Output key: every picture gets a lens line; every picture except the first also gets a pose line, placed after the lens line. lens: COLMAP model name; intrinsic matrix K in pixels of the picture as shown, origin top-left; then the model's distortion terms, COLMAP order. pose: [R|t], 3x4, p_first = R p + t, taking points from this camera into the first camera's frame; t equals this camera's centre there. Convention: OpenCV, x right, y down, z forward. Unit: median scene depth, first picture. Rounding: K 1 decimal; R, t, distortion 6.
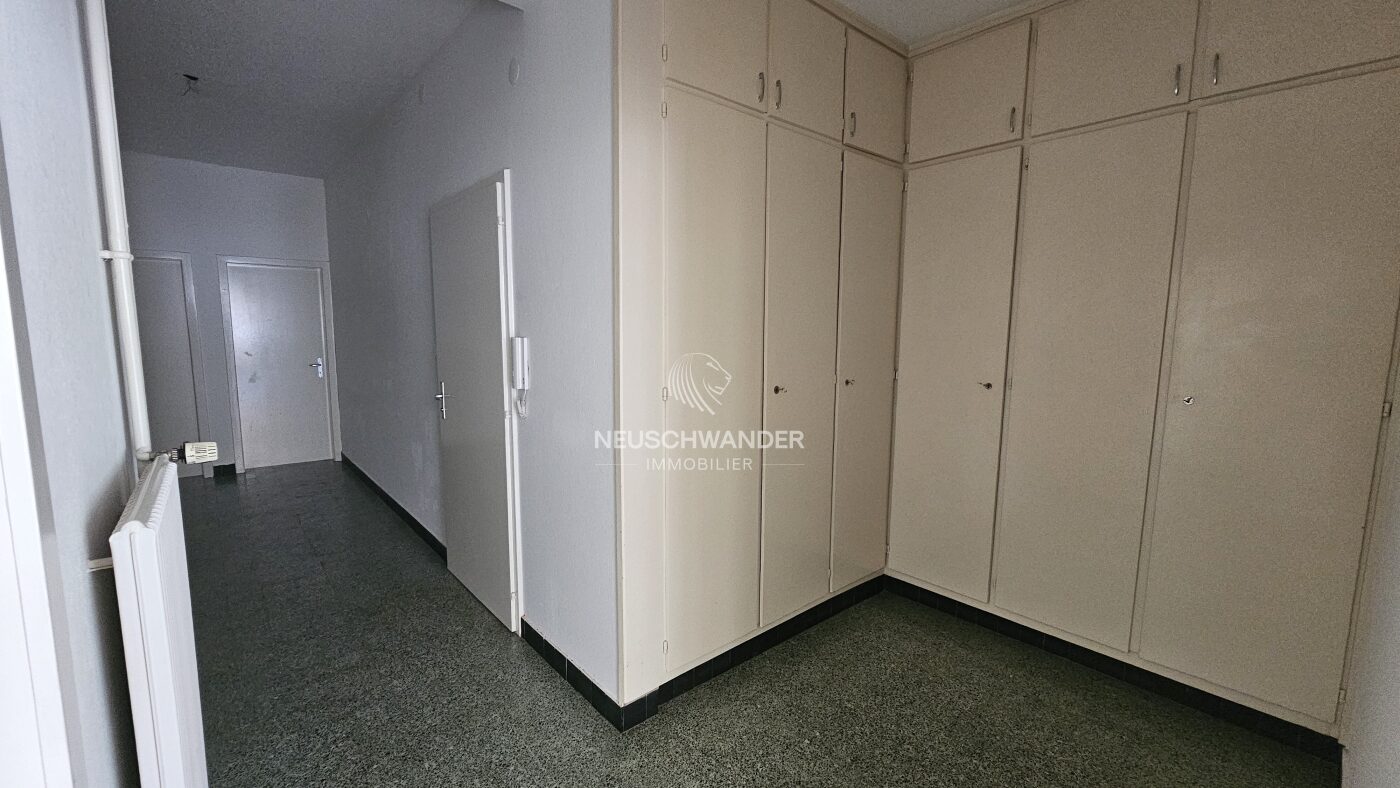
lens RADIAL K [[571.0, 0, 698.5], [0, 571.0, 400.0], [0, 0, 1]] dist [-0.010909, 0.000251]
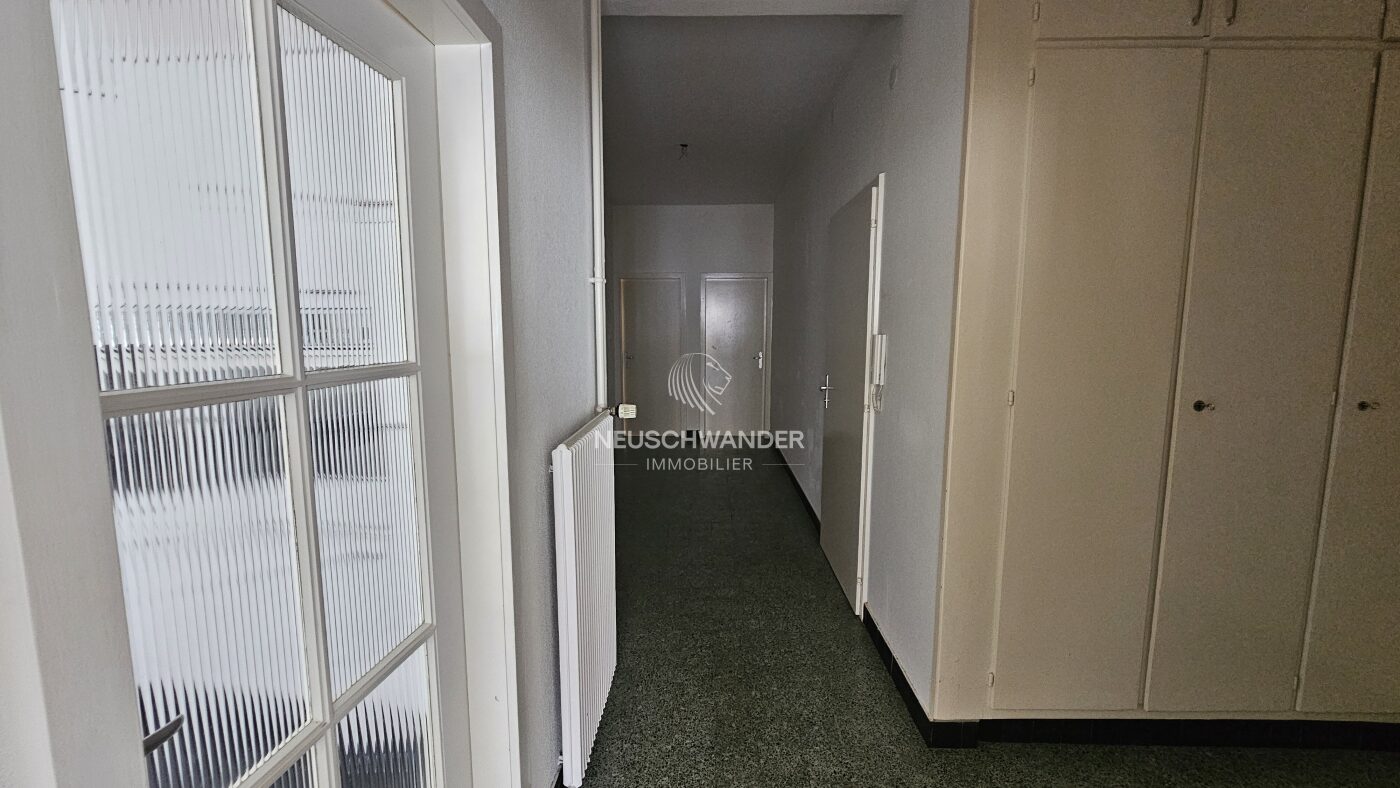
lens RADIAL K [[571.0, 0, 698.5], [0, 571.0, 400.0], [0, 0, 1]] dist [-0.010909, 0.000251]
pose [[0.740709, 0.078369, -0.667239, 0.140560], [-0.077351, 0.996516, 0.031175, 0.001662], [0.667358, 0.028520, 0.744191, 0.011631]]
